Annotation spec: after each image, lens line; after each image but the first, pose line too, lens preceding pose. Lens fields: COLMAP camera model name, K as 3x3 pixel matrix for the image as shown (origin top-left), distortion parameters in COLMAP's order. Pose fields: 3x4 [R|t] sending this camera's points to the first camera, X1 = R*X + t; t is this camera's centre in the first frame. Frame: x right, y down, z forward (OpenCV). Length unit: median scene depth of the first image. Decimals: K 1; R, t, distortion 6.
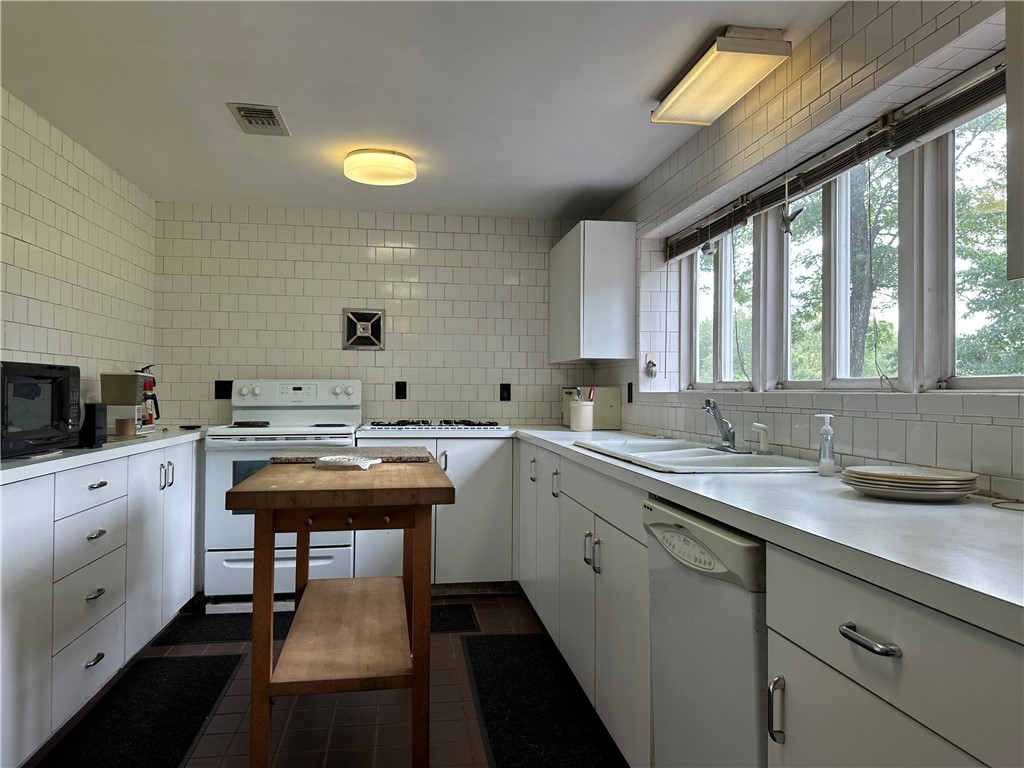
lens RADIAL K [[717.6, 0, 513.9], [0, 717.6, 379.6], [0, 0, 1]] dist [0.021427, -0.000781]
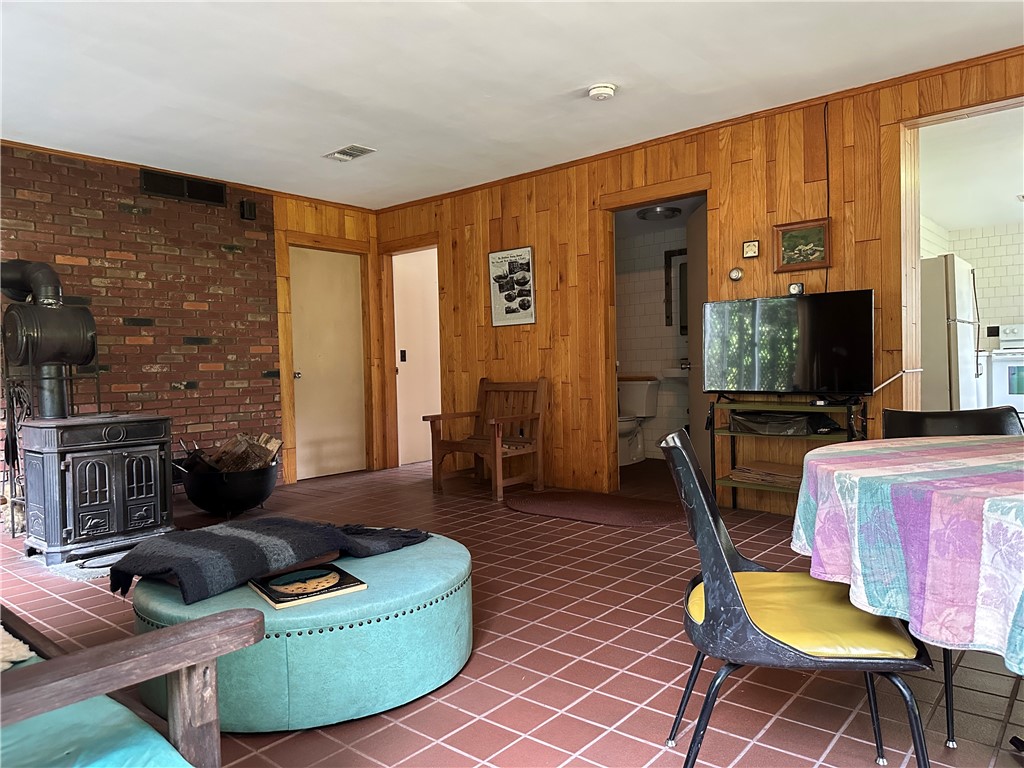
lens RADIAL K [[717.6, 0, 513.9], [0, 717.6, 379.6], [0, 0, 1]] dist [0.021427, -0.000781]
pose [[0.663151, -0.004685, -0.748471, 0.157013], [0.037302, 0.998945, 0.026798, 0.041853], [0.747556, -0.045691, 0.662626, -1.109532]]
